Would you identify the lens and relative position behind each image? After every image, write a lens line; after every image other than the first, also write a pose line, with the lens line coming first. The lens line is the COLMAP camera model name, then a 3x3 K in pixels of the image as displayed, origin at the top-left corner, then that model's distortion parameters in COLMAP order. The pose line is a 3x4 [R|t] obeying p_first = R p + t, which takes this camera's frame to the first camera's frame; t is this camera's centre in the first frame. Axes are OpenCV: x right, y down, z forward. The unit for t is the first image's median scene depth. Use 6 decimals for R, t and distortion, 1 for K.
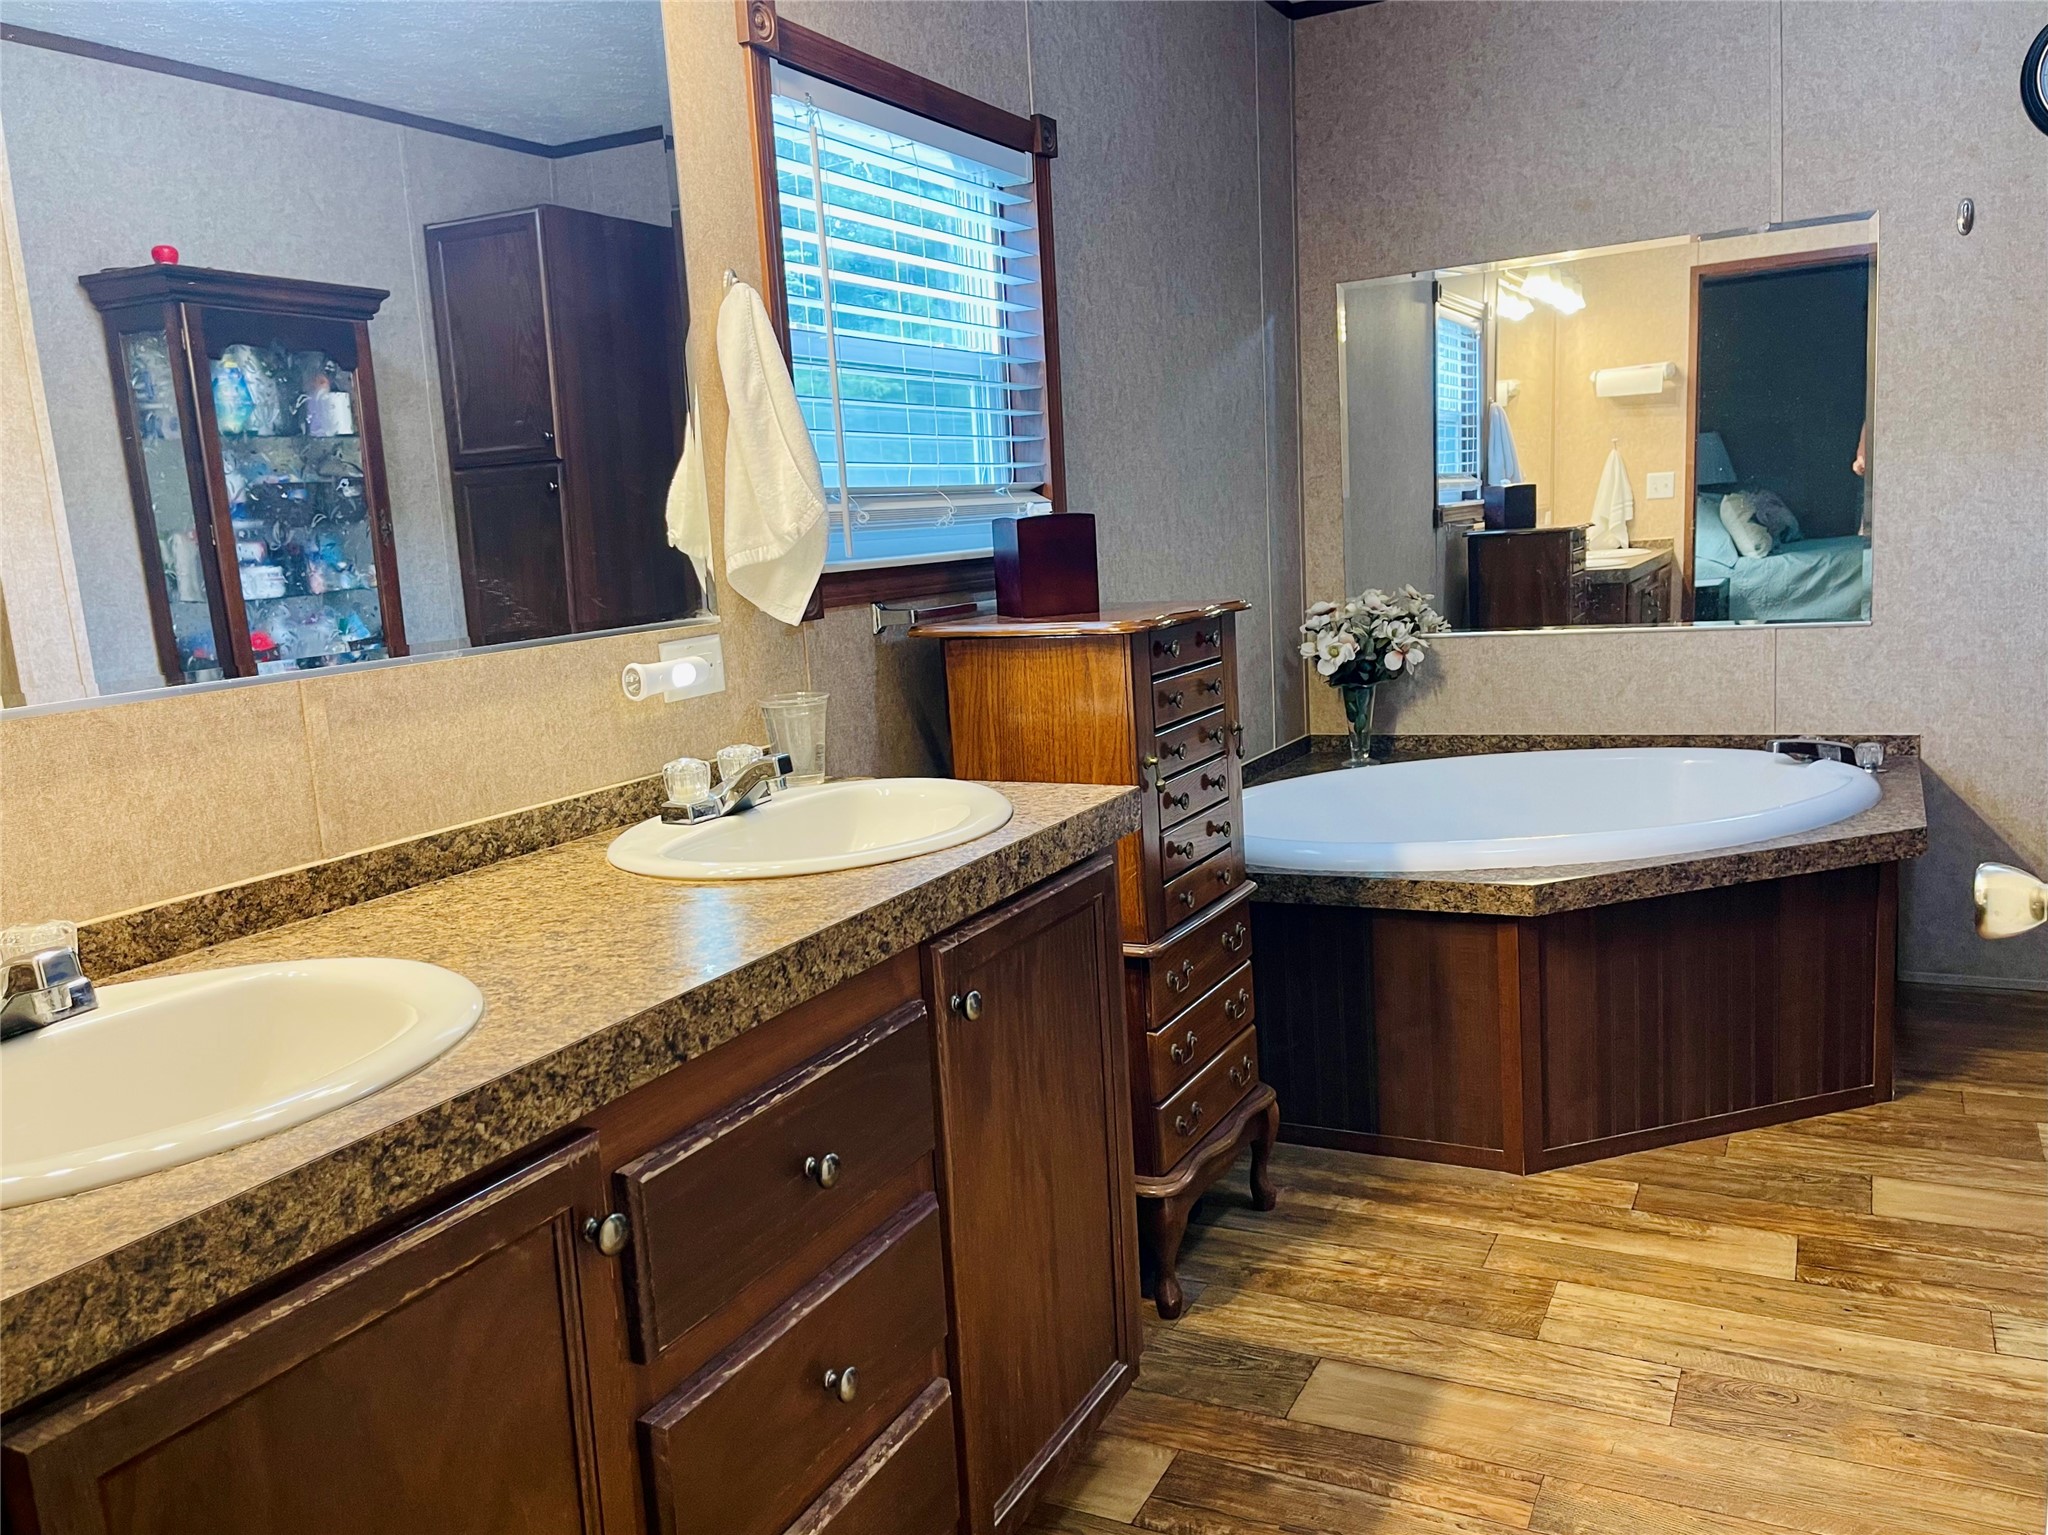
lens RADIAL K [[1560.2, 0, 1024.0], [0, 1560.2, 767.5], [0, 0, 1]] dist [0.068699, -0.114061]
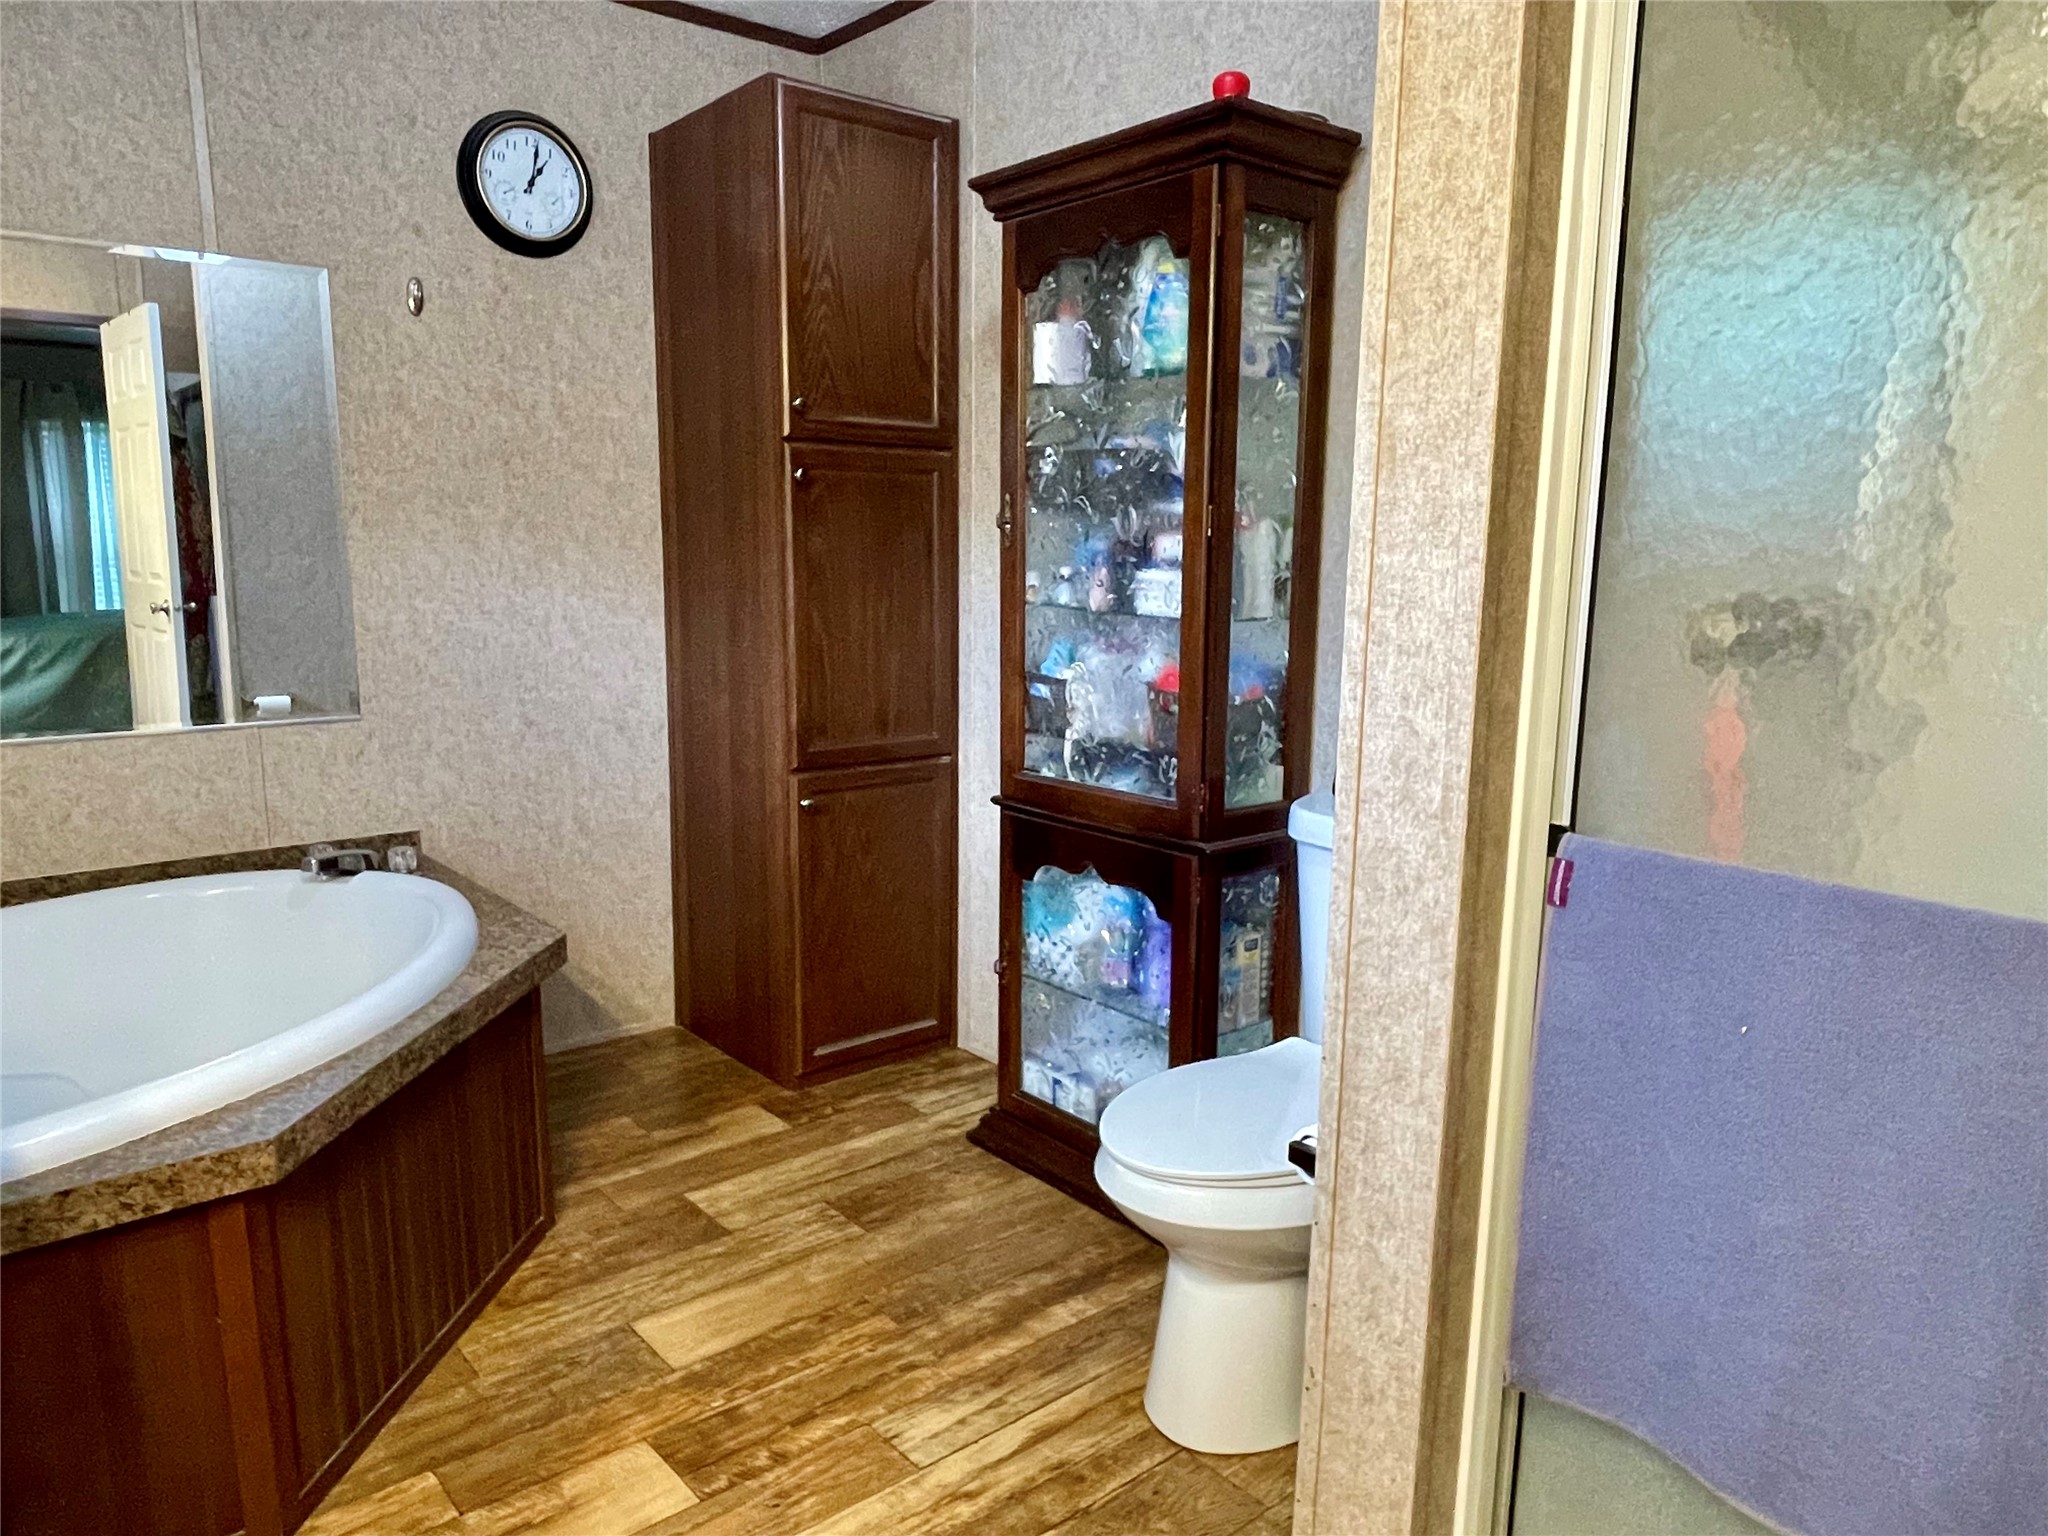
lens RADIAL K [[1349.4, 0, 1023.8], [0, 1349.4, 791.5], [0, 0, 1]] dist [-0.013883, -0.000649]
pose [[0.376212, -0.094065, 0.921746, -0.067313], [0.110494, 0.992289, 0.056165, -0.065935], [-0.919921, 0.080718, 0.383705, 0.454804]]
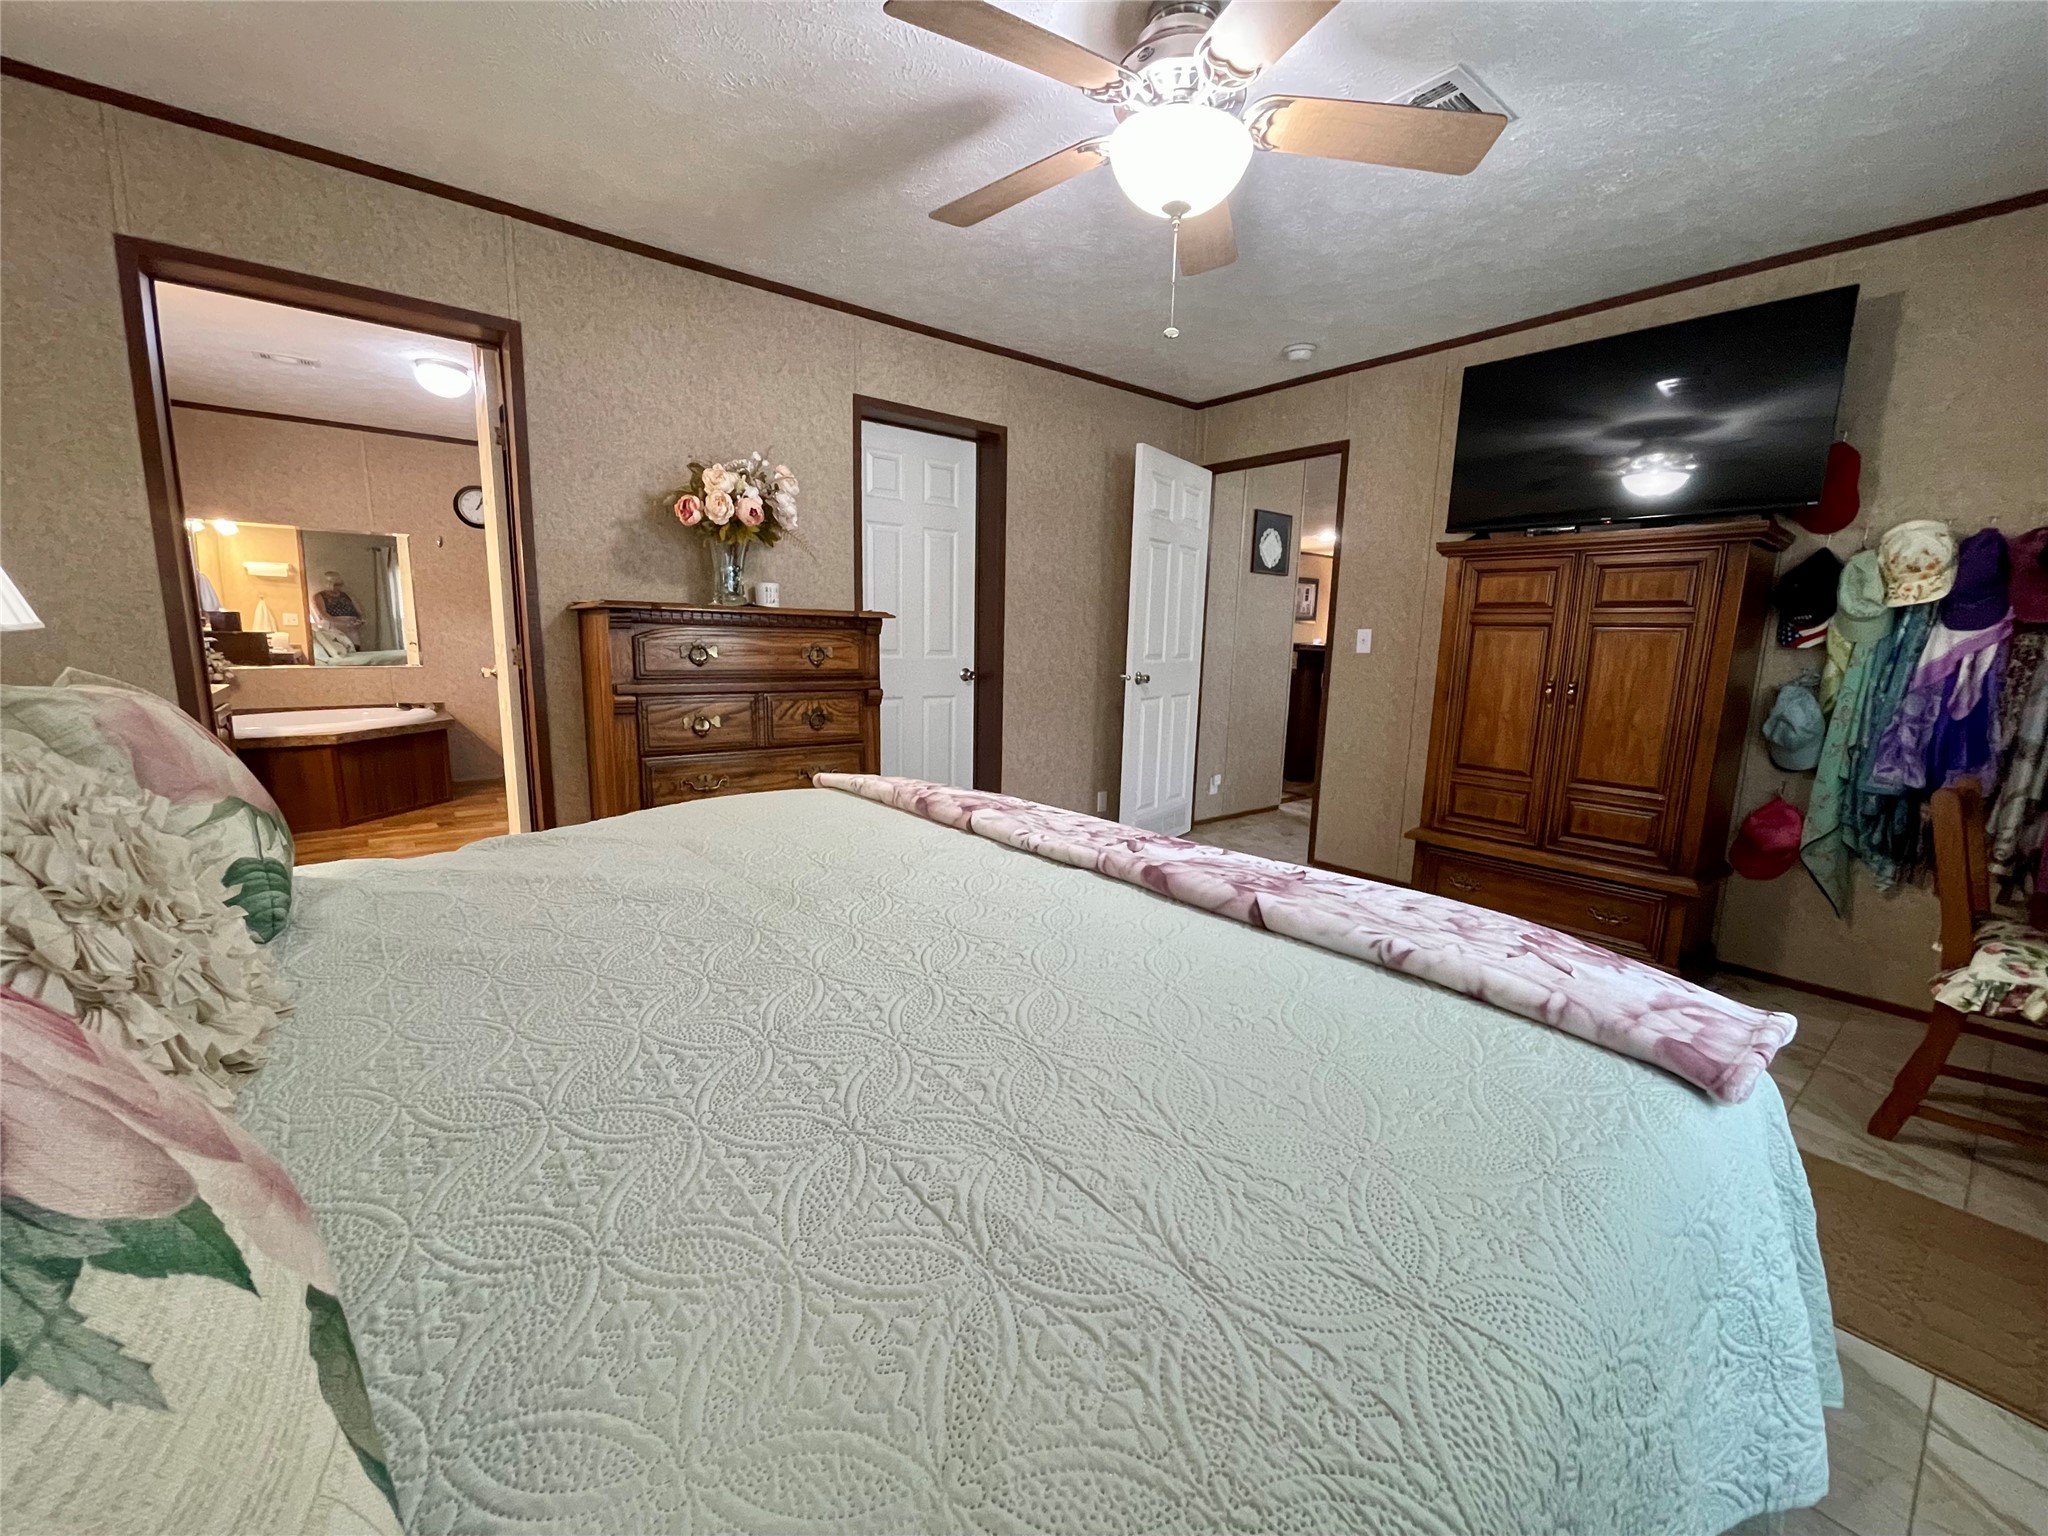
lens RADIAL K [[872.3, 0, 1016.9], [0, 872.3, 773.6], [0, 0, 1]] dist [0.000125, 0.000042]
pose [[0.414786, -0.062467, 0.907772, -0.702683], [0.090785, 0.995504, 0.027022, 0.225315], [-0.905379, 0.071204, 0.418592, -0.979851]]
